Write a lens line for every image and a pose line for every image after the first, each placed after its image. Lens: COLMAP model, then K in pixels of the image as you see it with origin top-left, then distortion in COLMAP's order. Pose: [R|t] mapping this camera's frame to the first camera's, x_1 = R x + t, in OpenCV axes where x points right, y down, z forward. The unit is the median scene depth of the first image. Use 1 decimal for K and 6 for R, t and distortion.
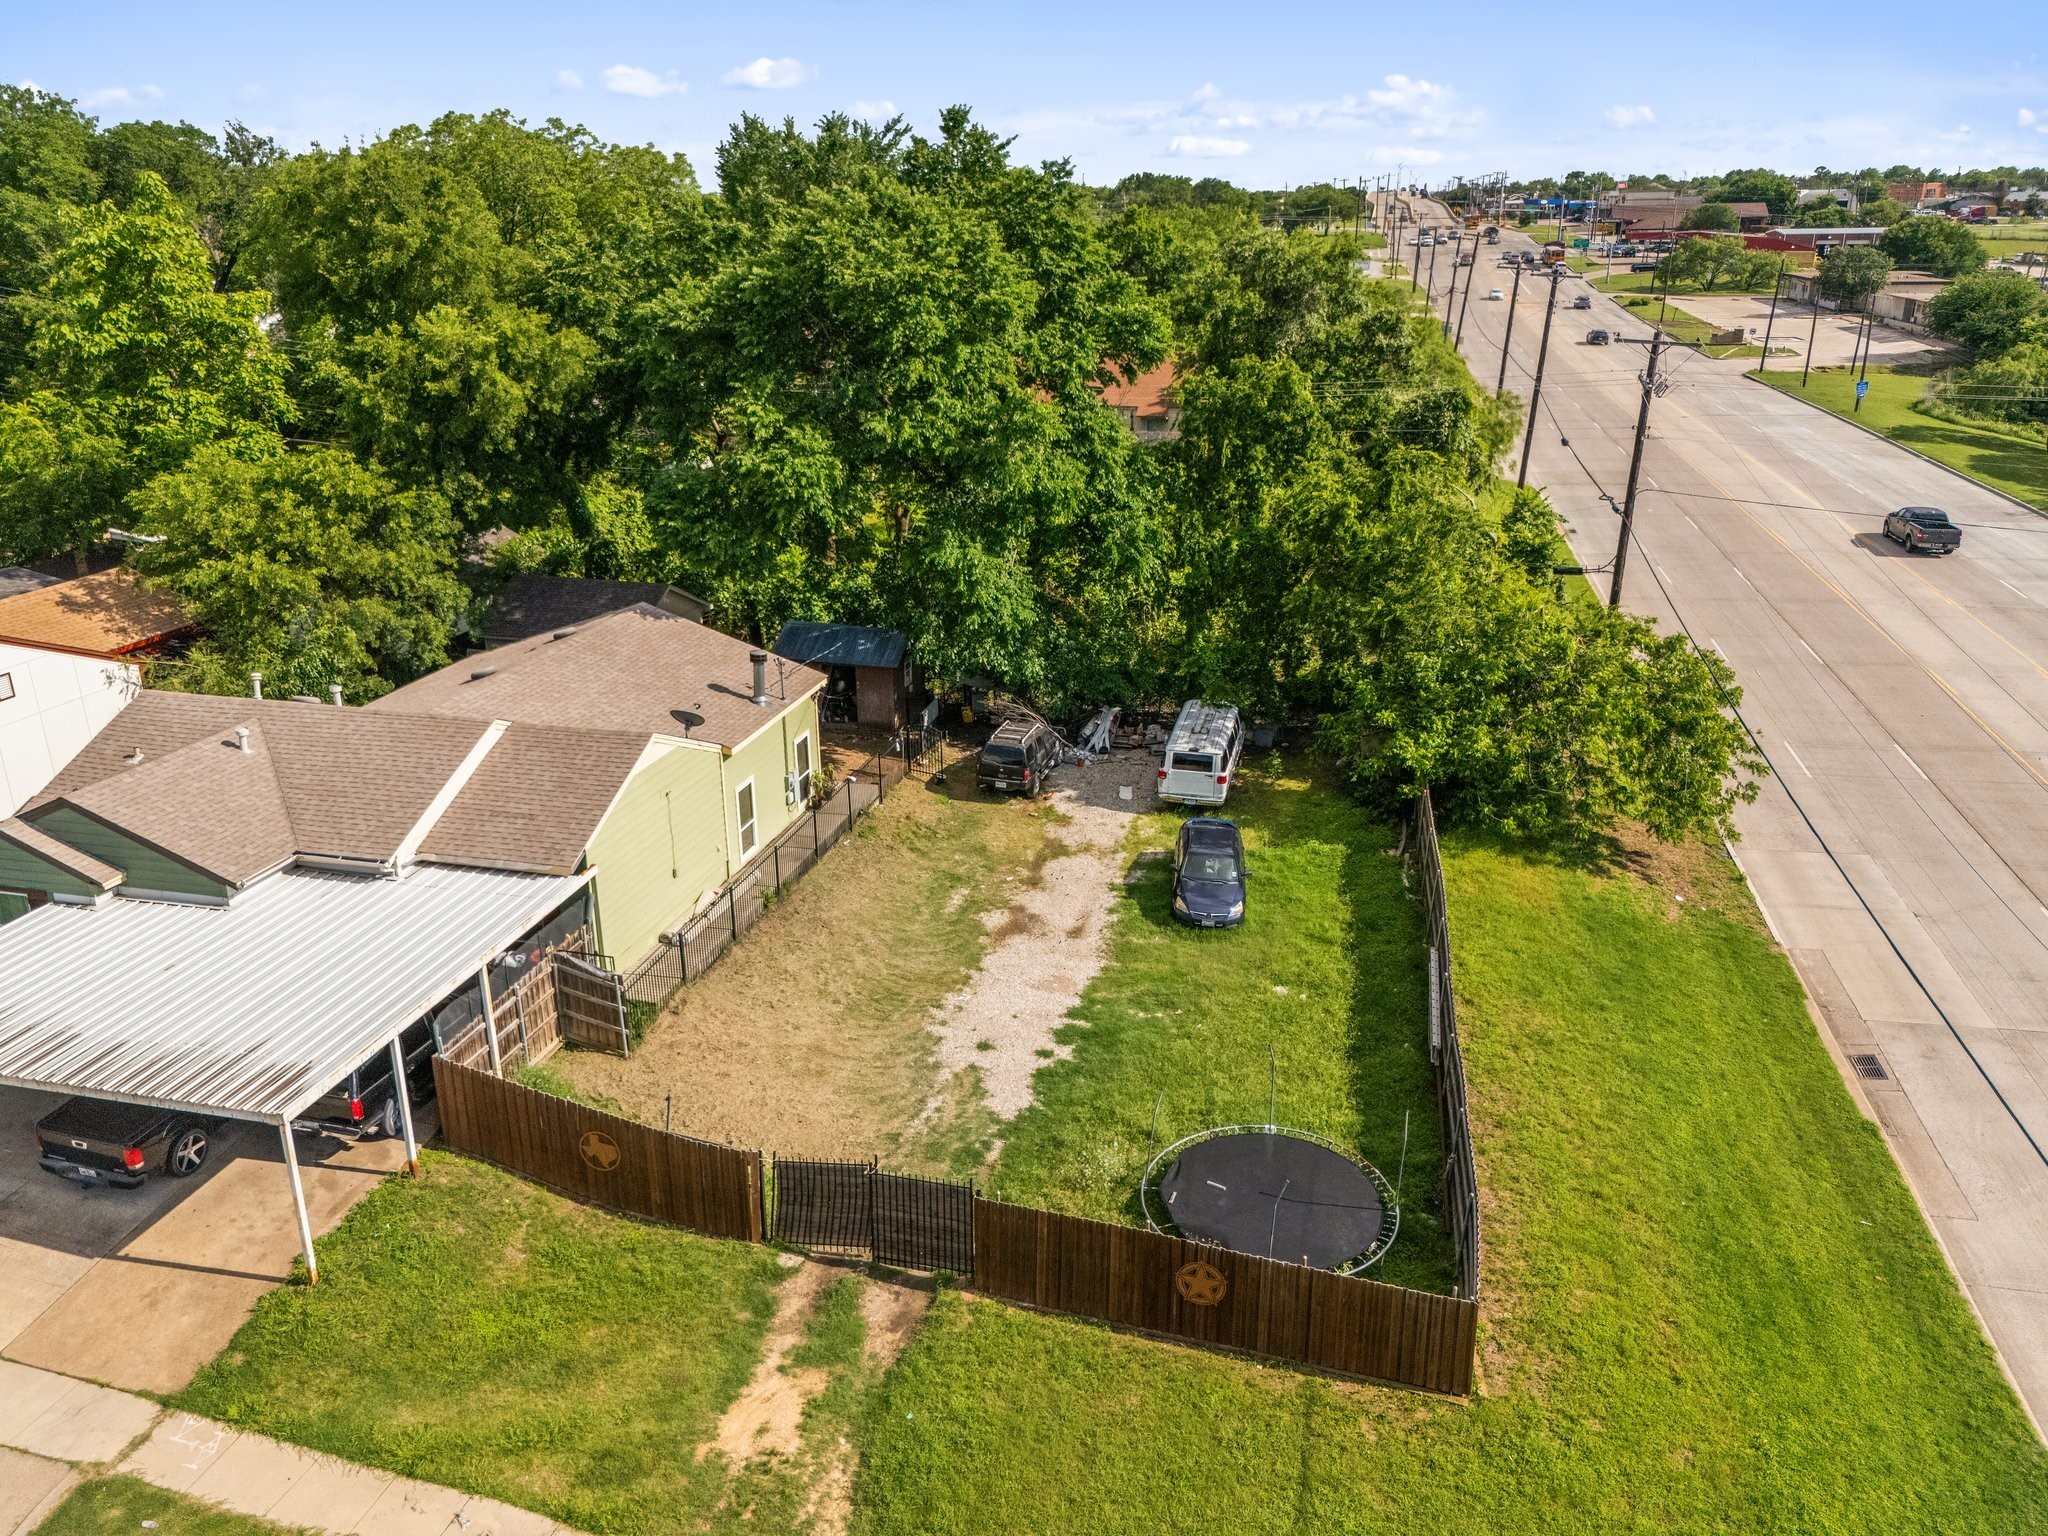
lens RADIAL K [[1511.2, 0, 1076.8], [0, 1511.2, 761.5], [0, 0, 1]] dist [0.044471, -0.051325]
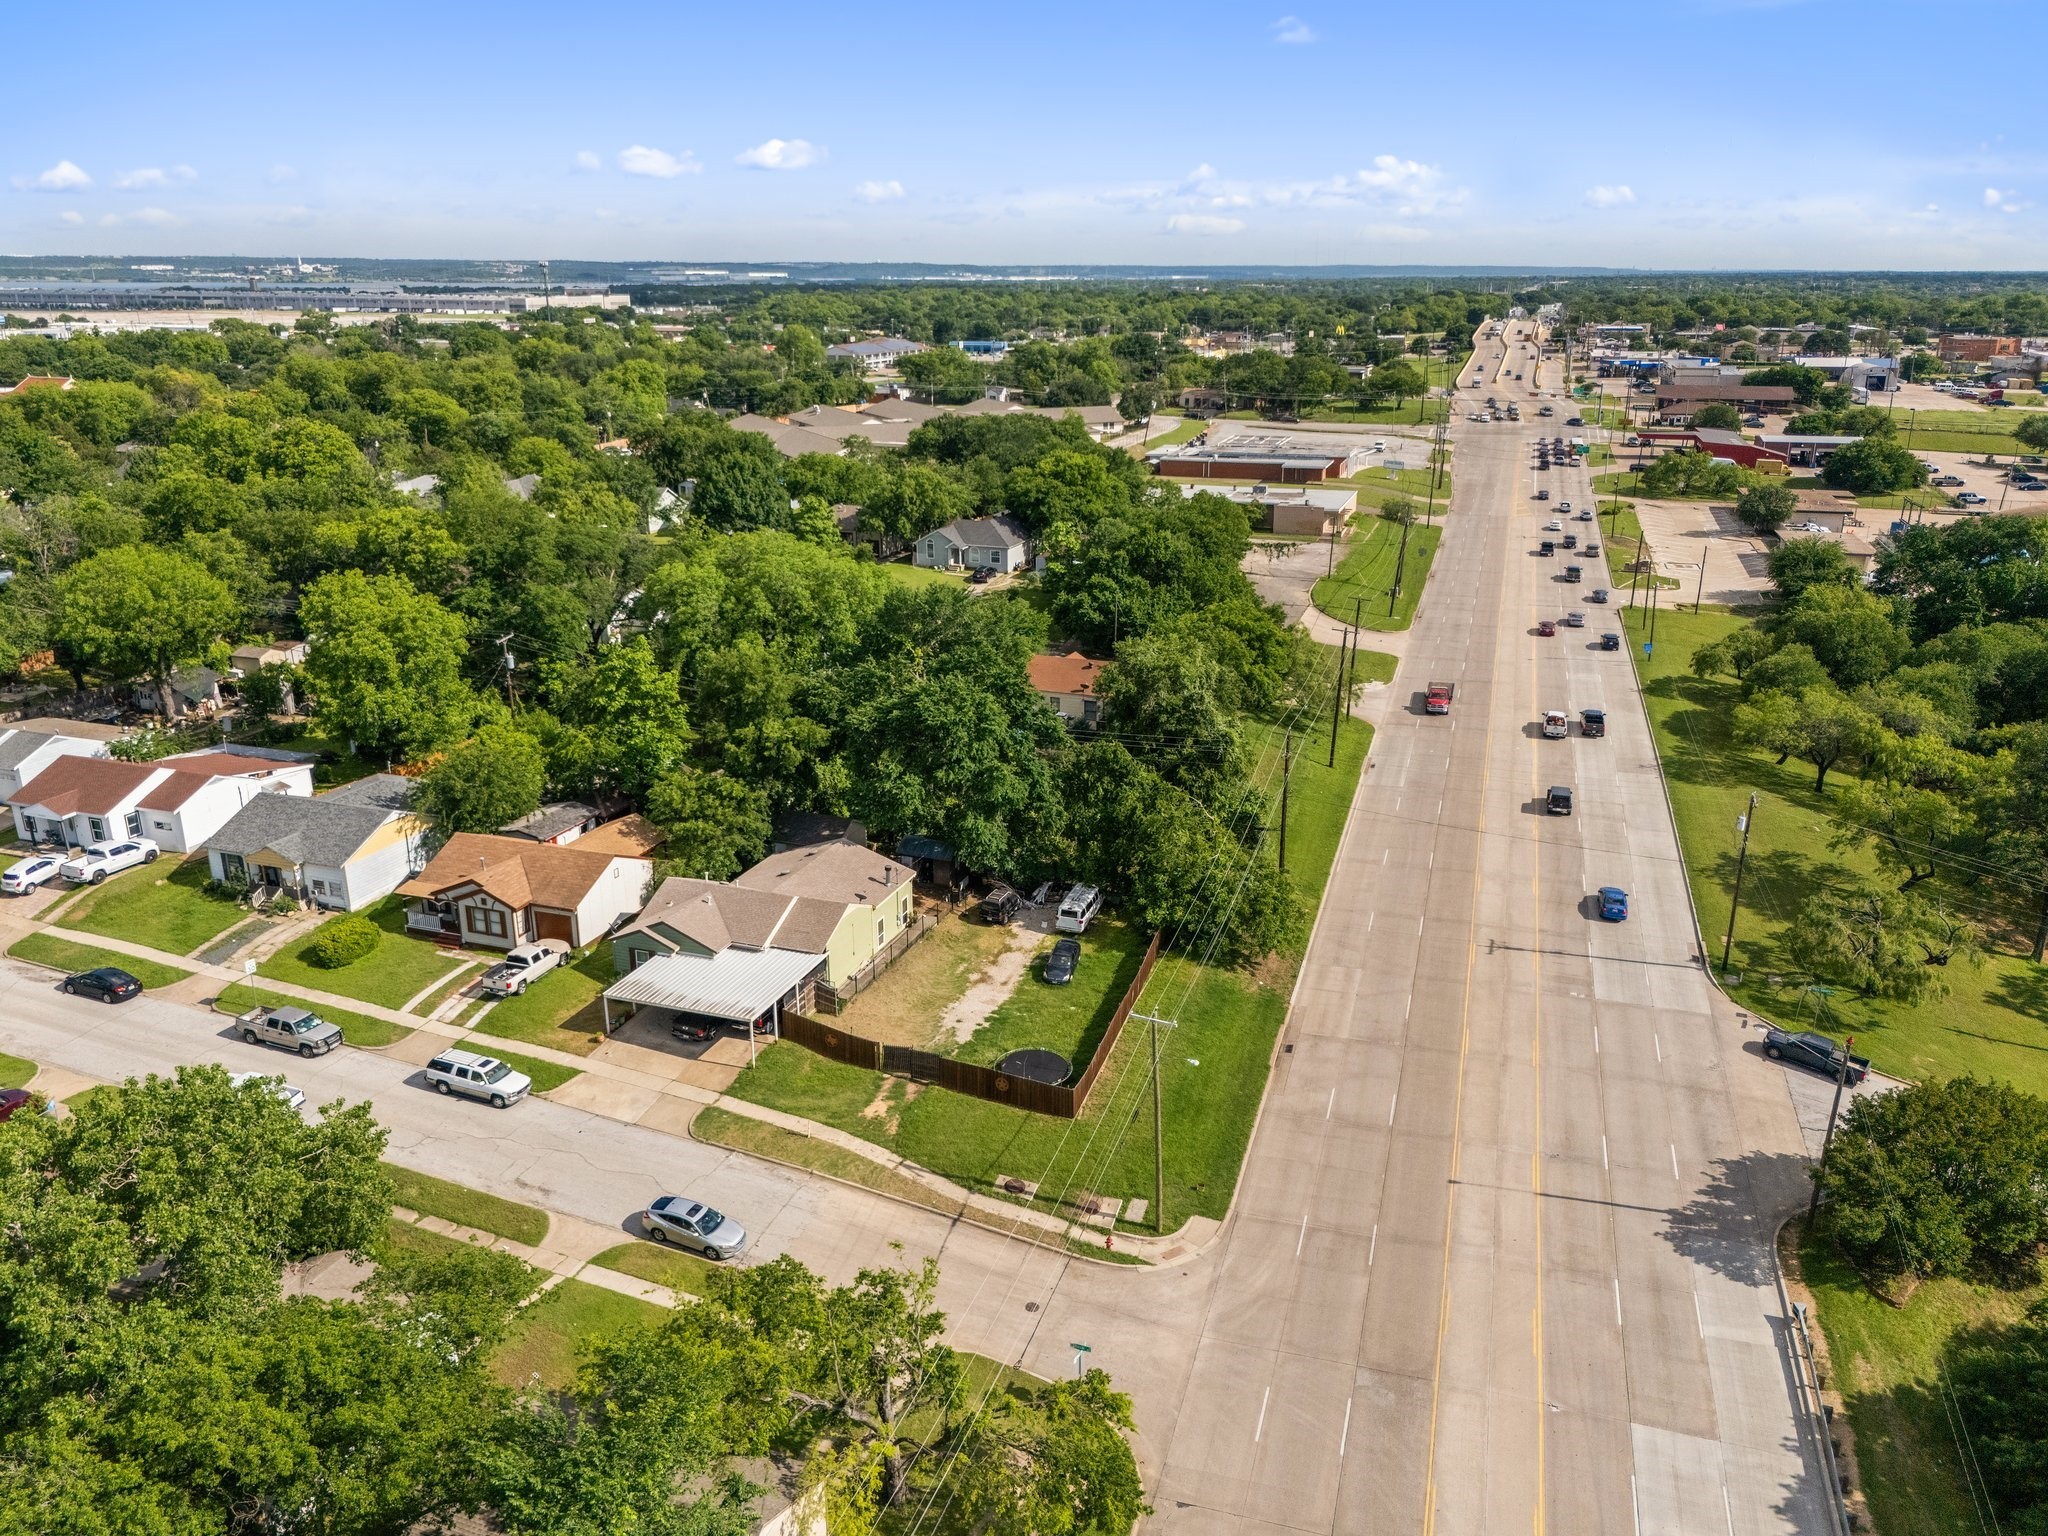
lens RADIAL K [[1507.7, 0, 1040.1], [0, 1507.7, 771.6], [0, 0, 1]] dist [0.080707, -0.094860]
pose [[0.992474, 0.035568, -0.117176, 0.329026], [-0.039708, 0.998660, -0.033184, -0.154799], [0.115839, 0.037587, 0.992557, -1.469719]]
